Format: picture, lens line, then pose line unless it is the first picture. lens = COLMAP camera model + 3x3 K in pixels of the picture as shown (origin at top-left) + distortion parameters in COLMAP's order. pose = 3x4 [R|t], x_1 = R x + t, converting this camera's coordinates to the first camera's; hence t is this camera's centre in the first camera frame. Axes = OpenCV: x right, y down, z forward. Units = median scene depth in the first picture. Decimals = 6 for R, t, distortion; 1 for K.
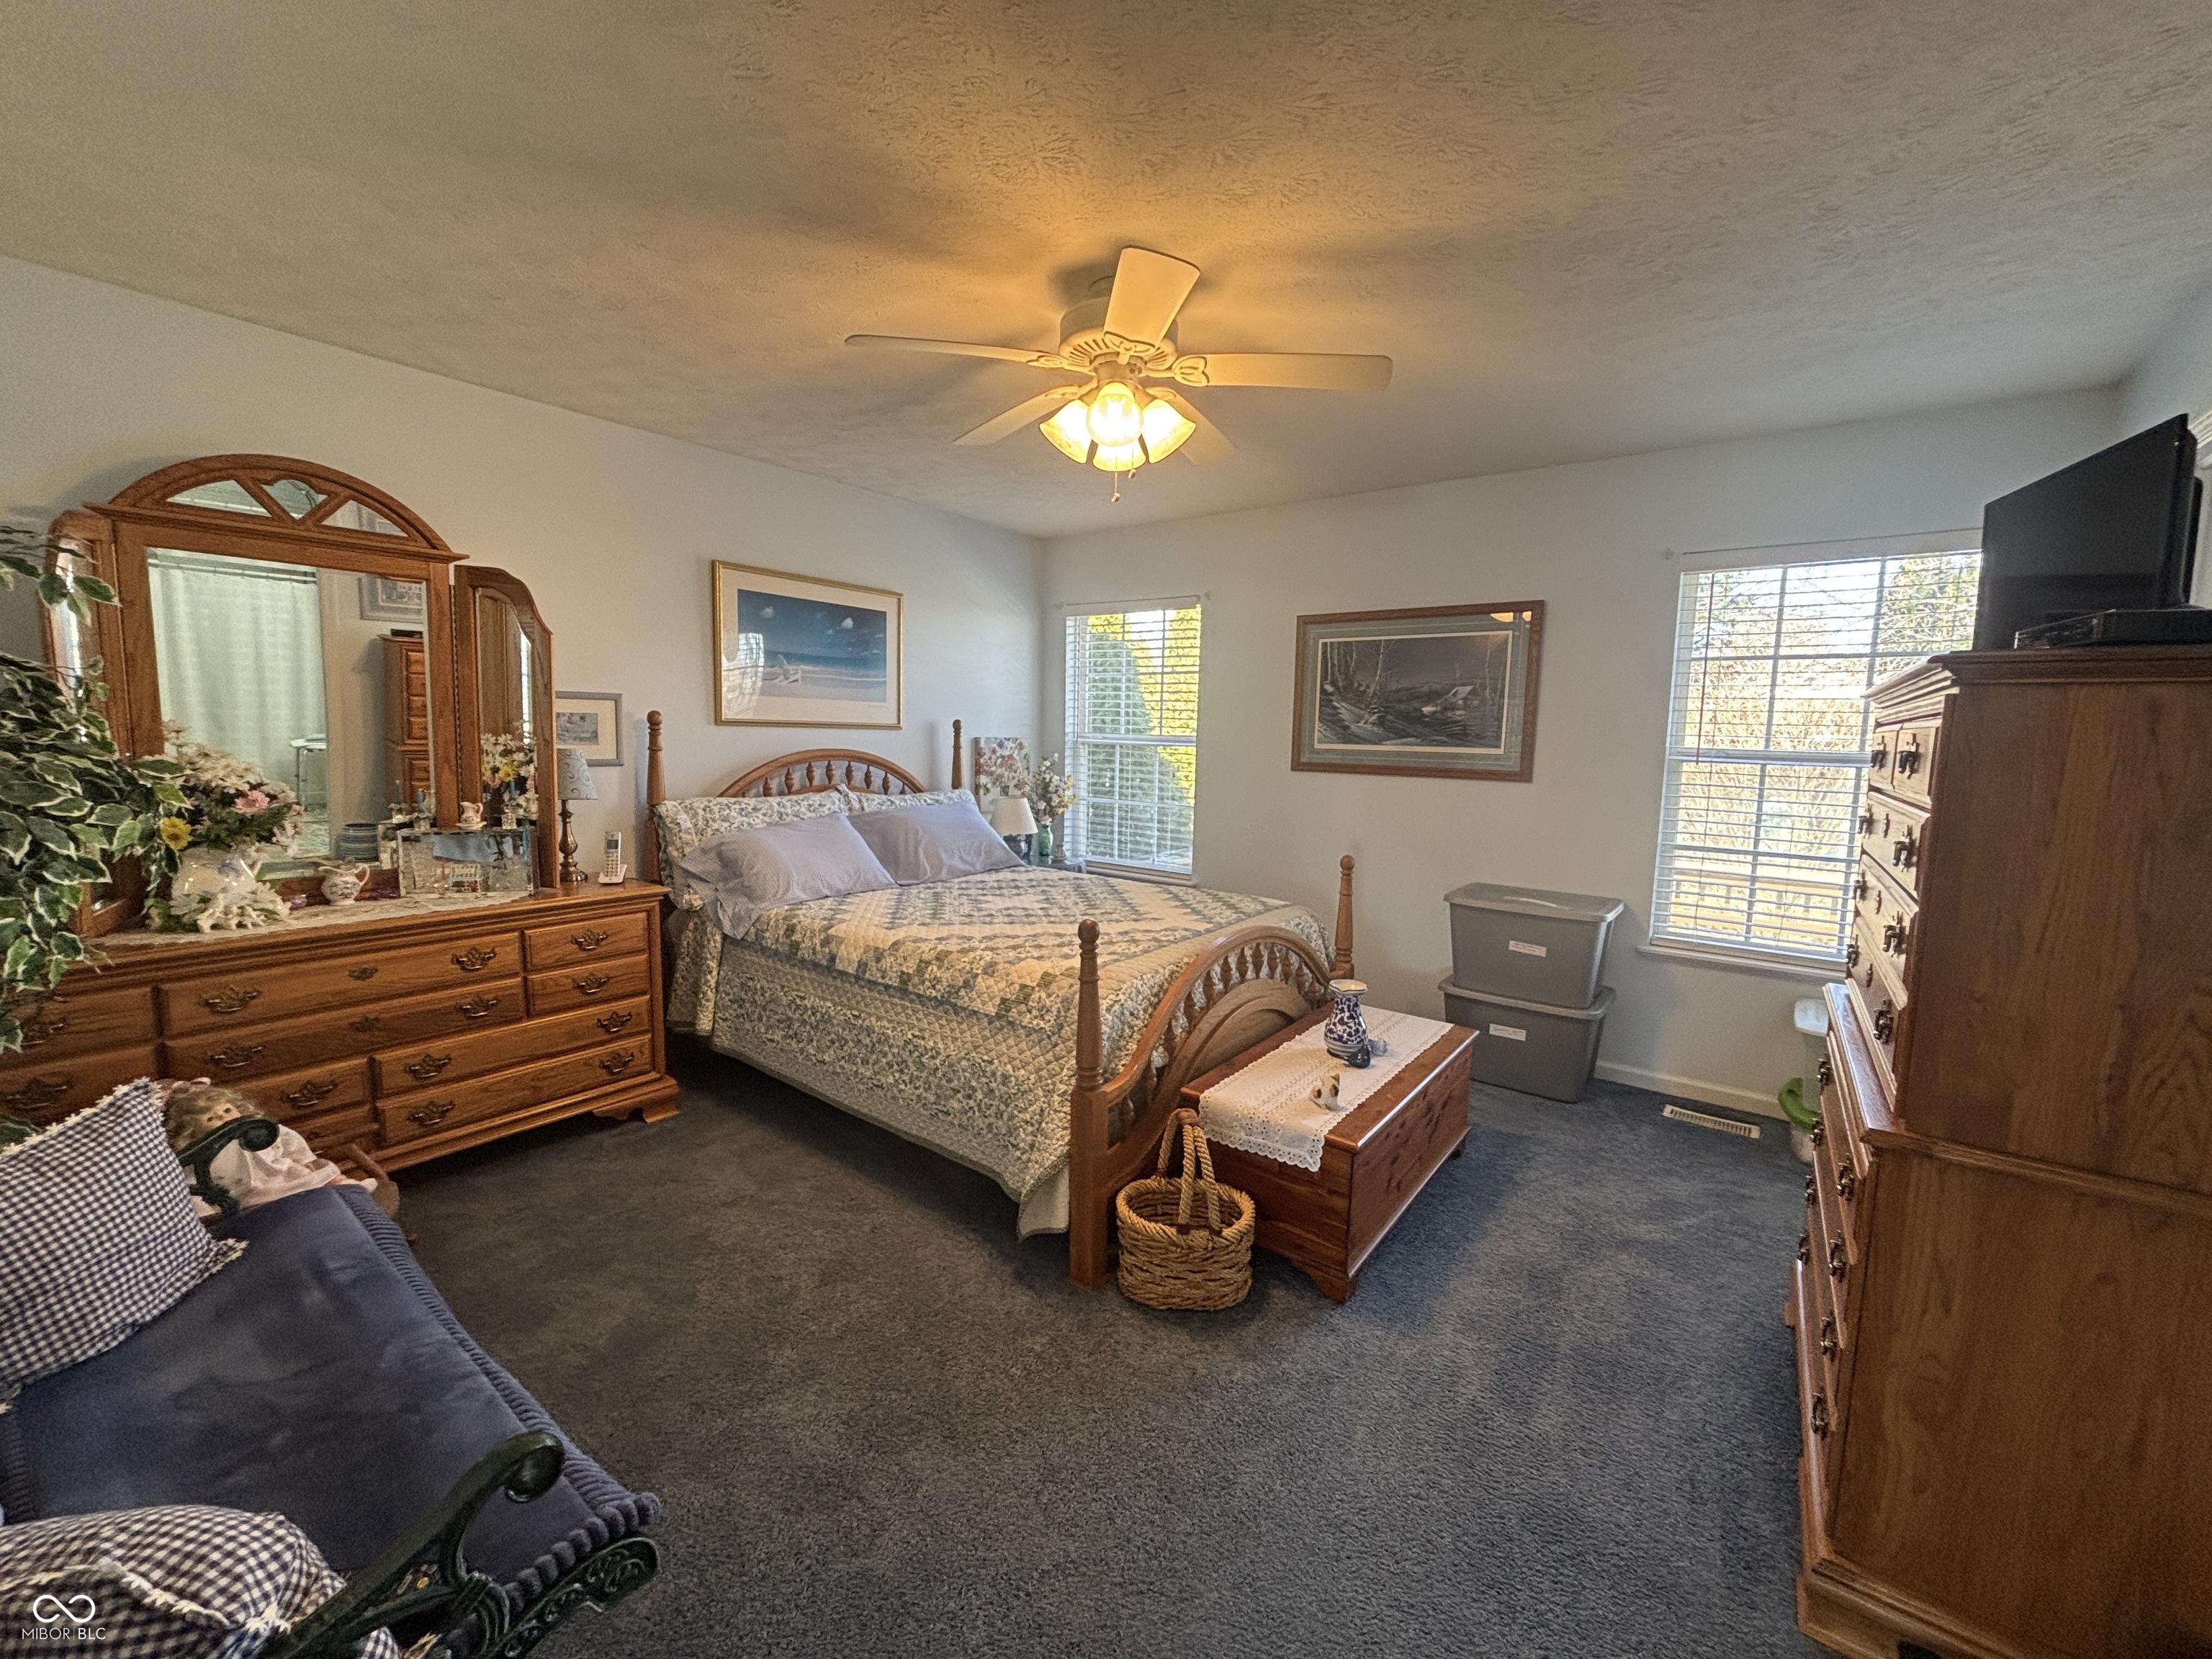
lens RADIAL K [[890.9, 0, 1106.0], [0, 890.9, 829.5], [0, 0, 1]] dist [0.000576, 0.000104]
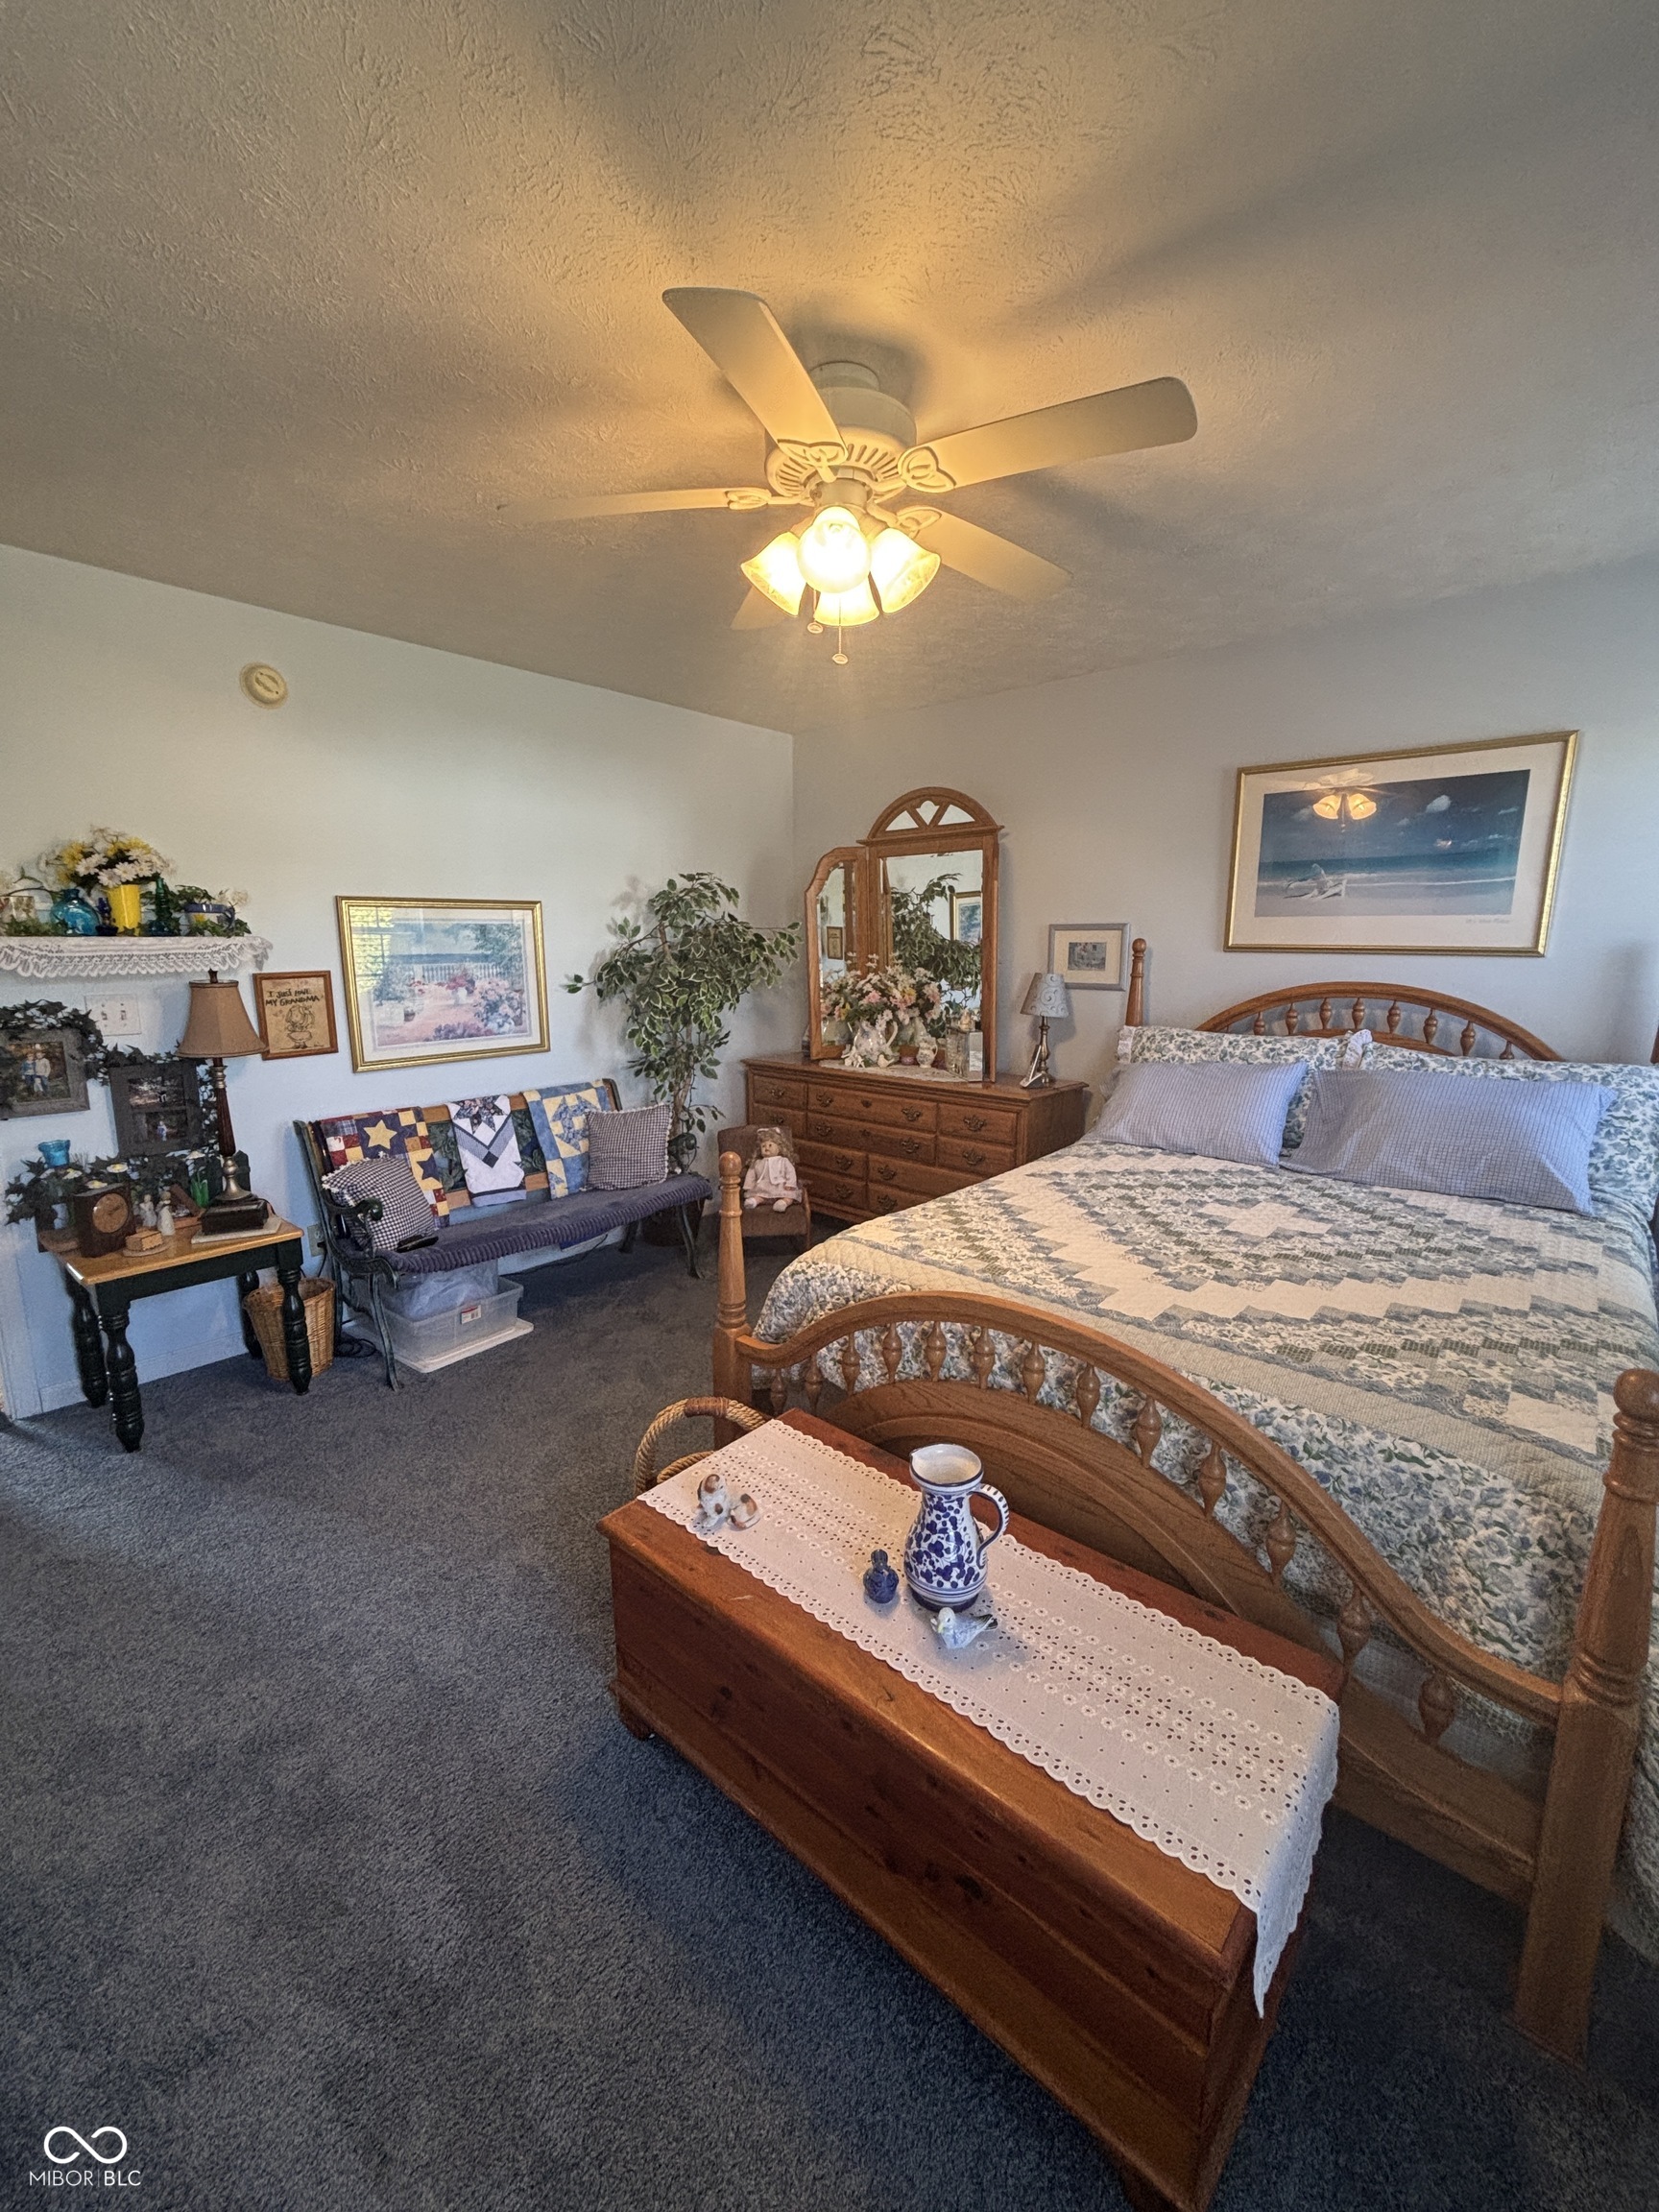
lens RADIAL K [[890.9, 0, 829.5], [0, 890.9, 1106.0], [0, 0, 1]] dist [0.000576, 0.000104]
pose [[-0.061386, 0.166473, -0.984133, 0.570841], [-0.109188, 0.978955, 0.172408, -0.082799], [0.992124, 0.118039, -0.041917, 0.712638]]
